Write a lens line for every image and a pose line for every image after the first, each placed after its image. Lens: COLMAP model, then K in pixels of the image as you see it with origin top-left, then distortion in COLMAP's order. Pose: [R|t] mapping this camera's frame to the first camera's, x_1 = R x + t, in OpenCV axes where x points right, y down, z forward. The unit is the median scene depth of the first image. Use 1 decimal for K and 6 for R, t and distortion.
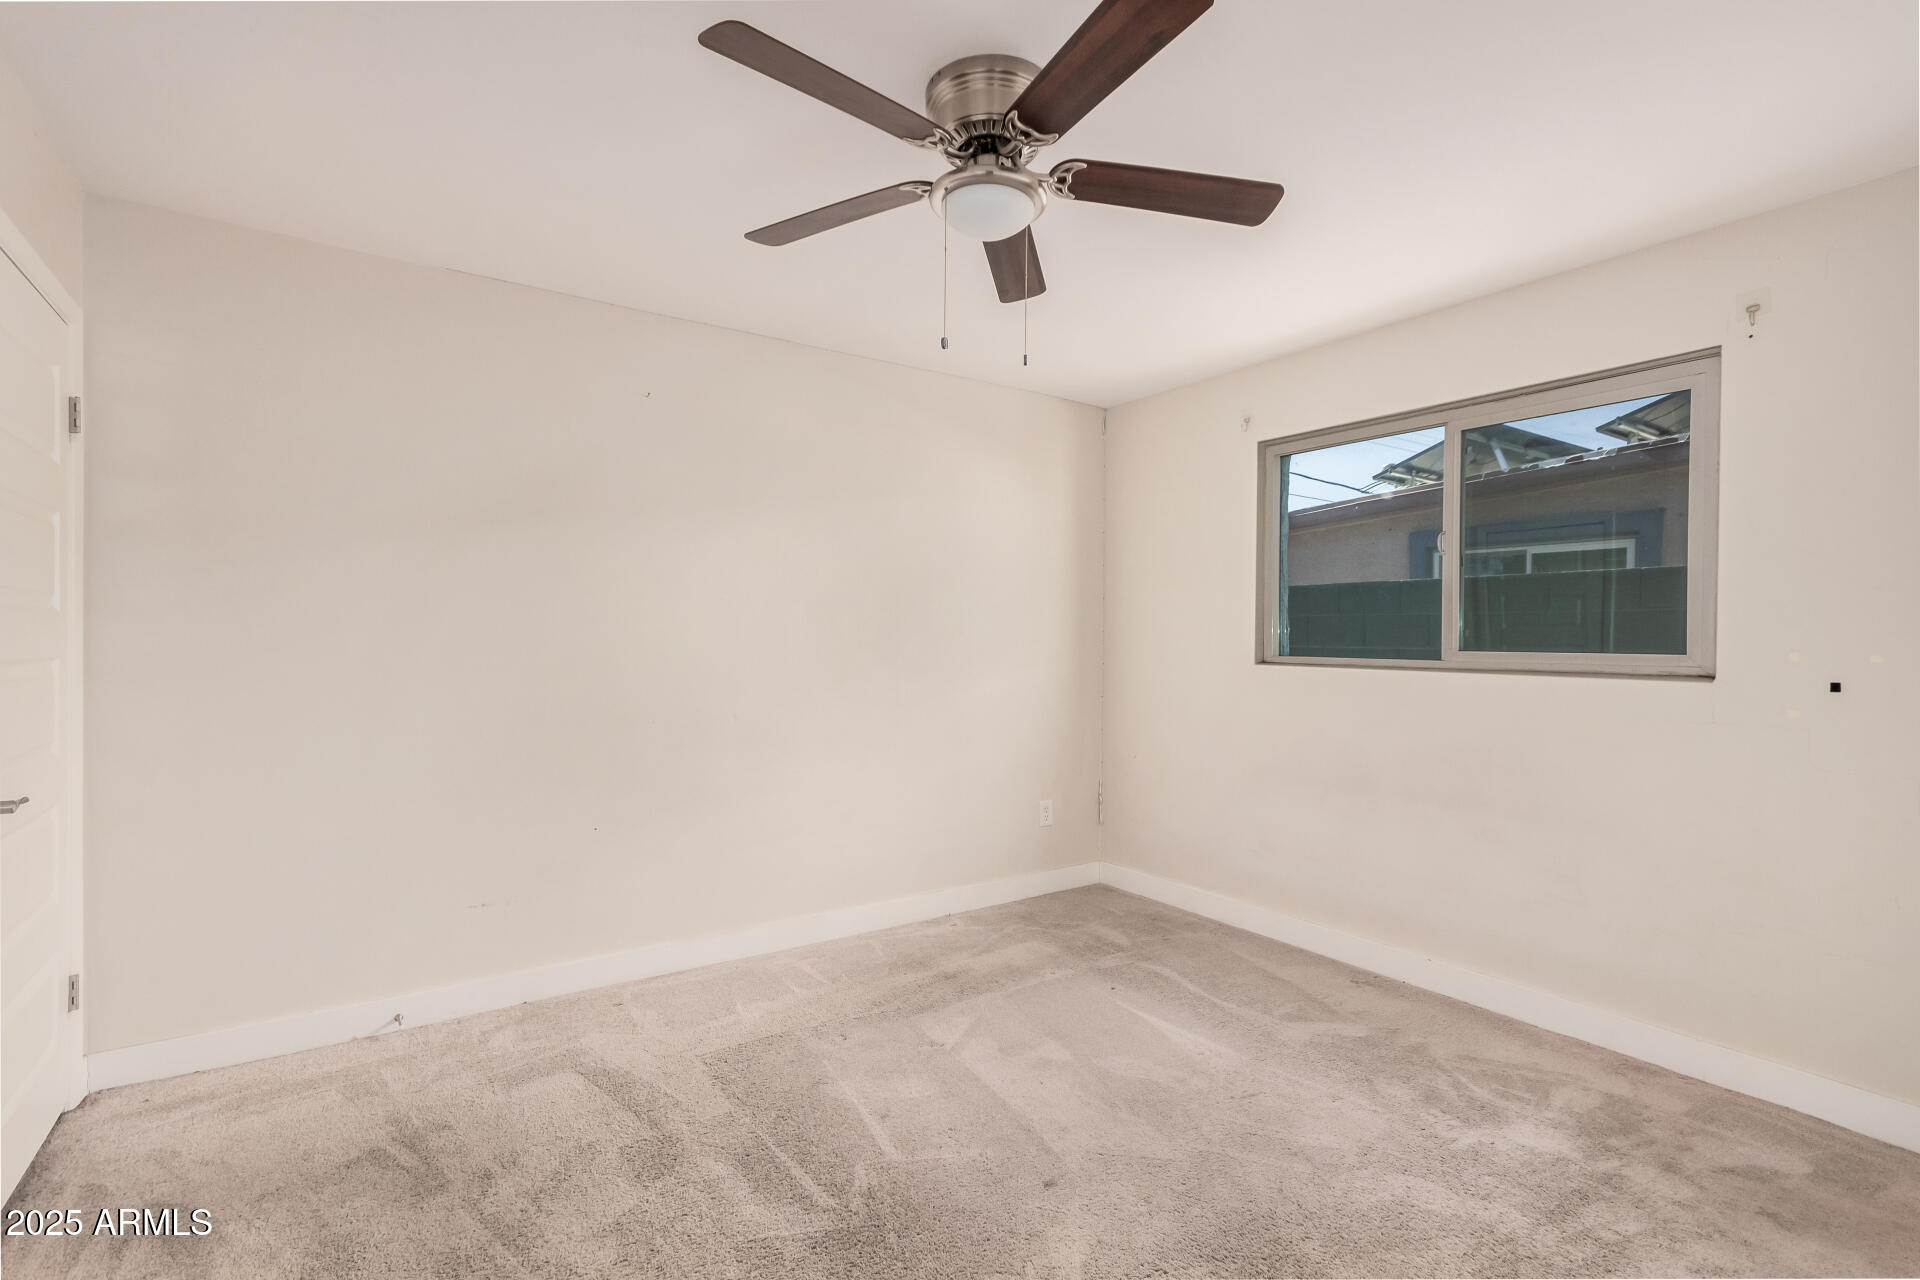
lens RADIAL K [[906.7, 0, 960.0], [0, 906.7, 640.0], [0, 0, 1]] dist [0.007404, 0.000994]
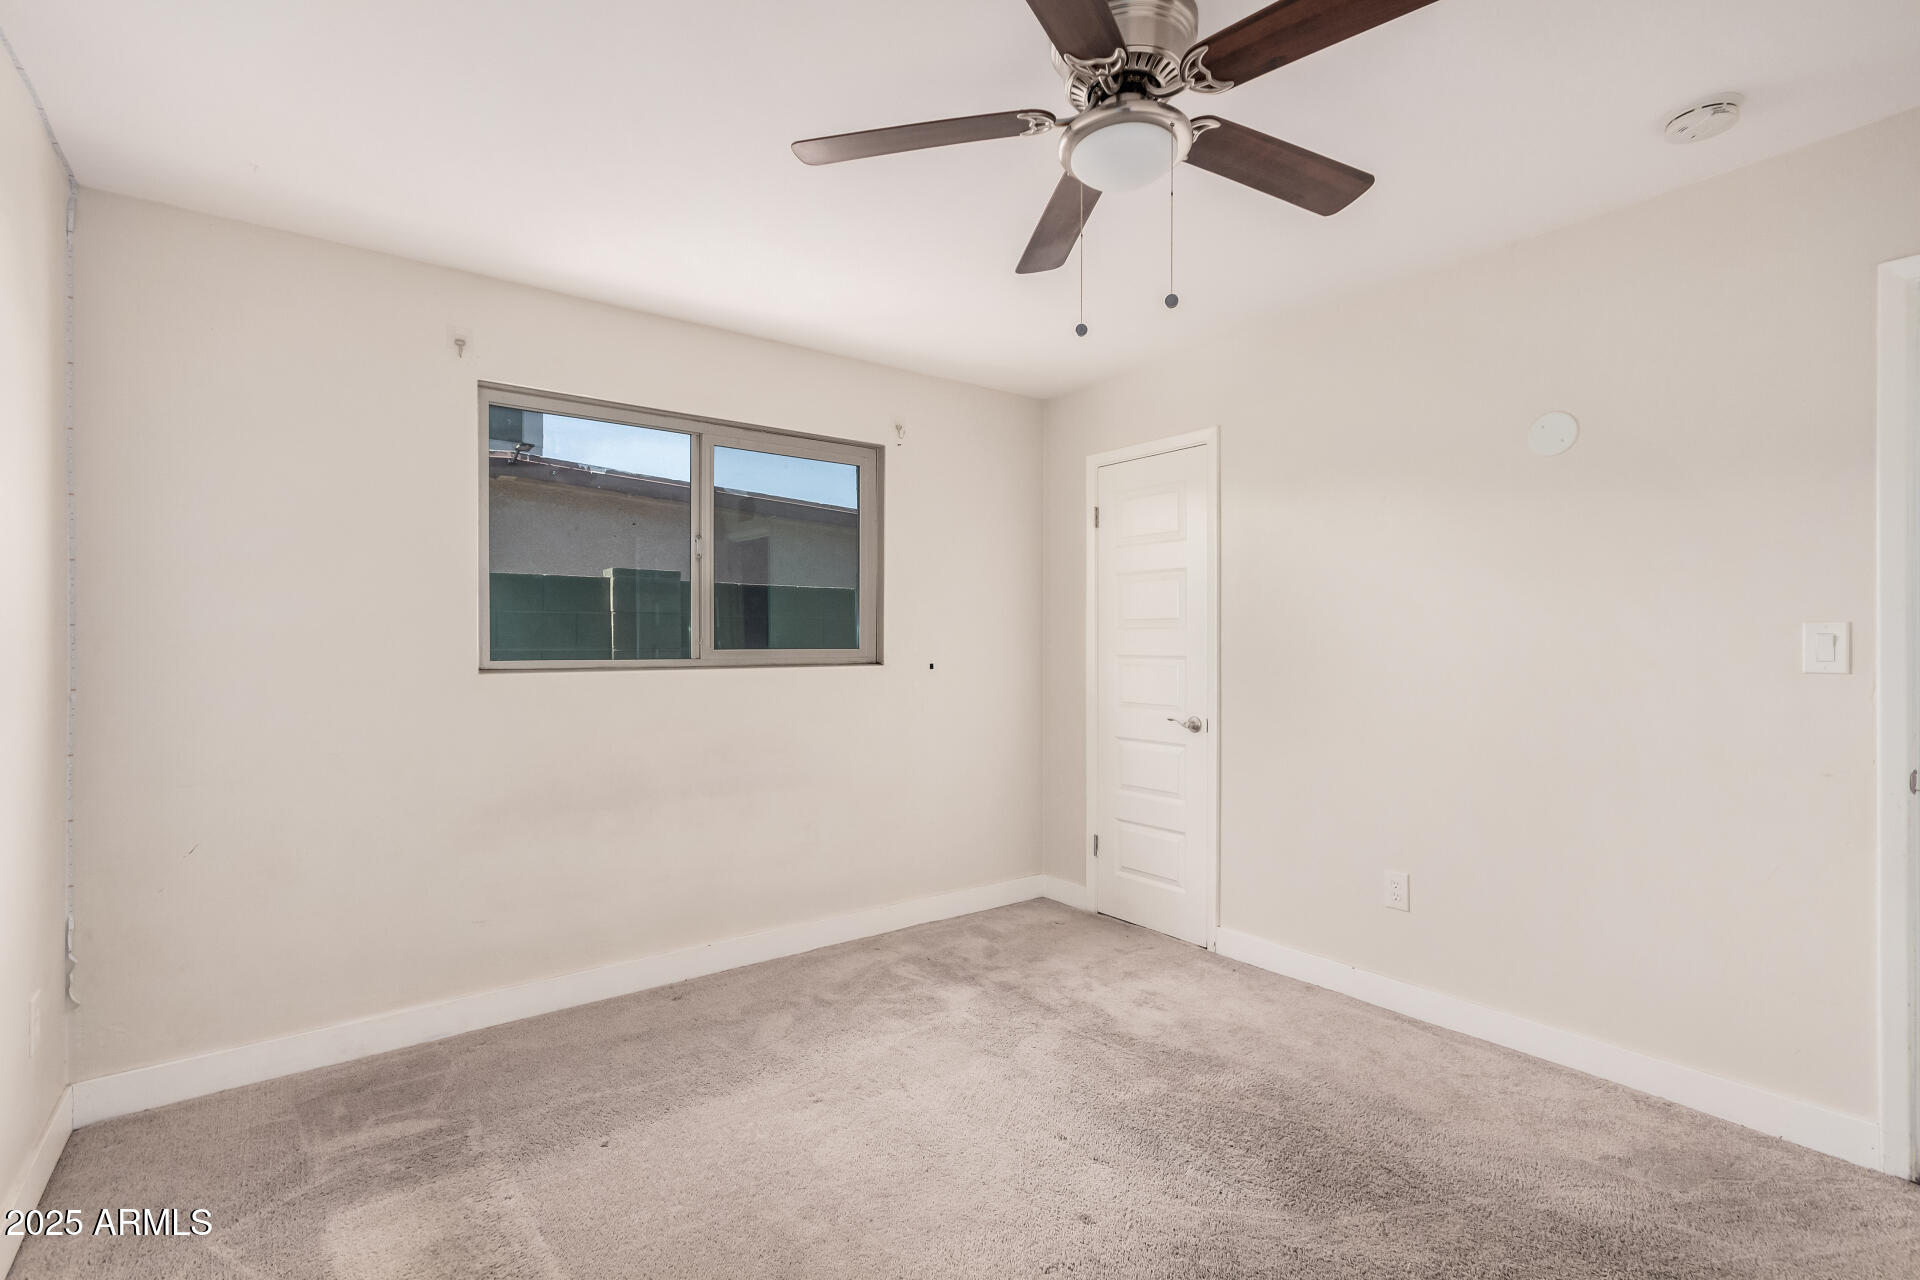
lens RADIAL K [[906.7, 0, 960.0], [0, 906.7, 640.0], [0, 0, 1]] dist [0.007404, 0.000994]
pose [[-0.066646, -0.006550, 0.997755, -0.639959], [0.000883, 0.999978, 0.006623, -0.007516], [-0.997776, 0.001322, -0.066639, 0.918284]]
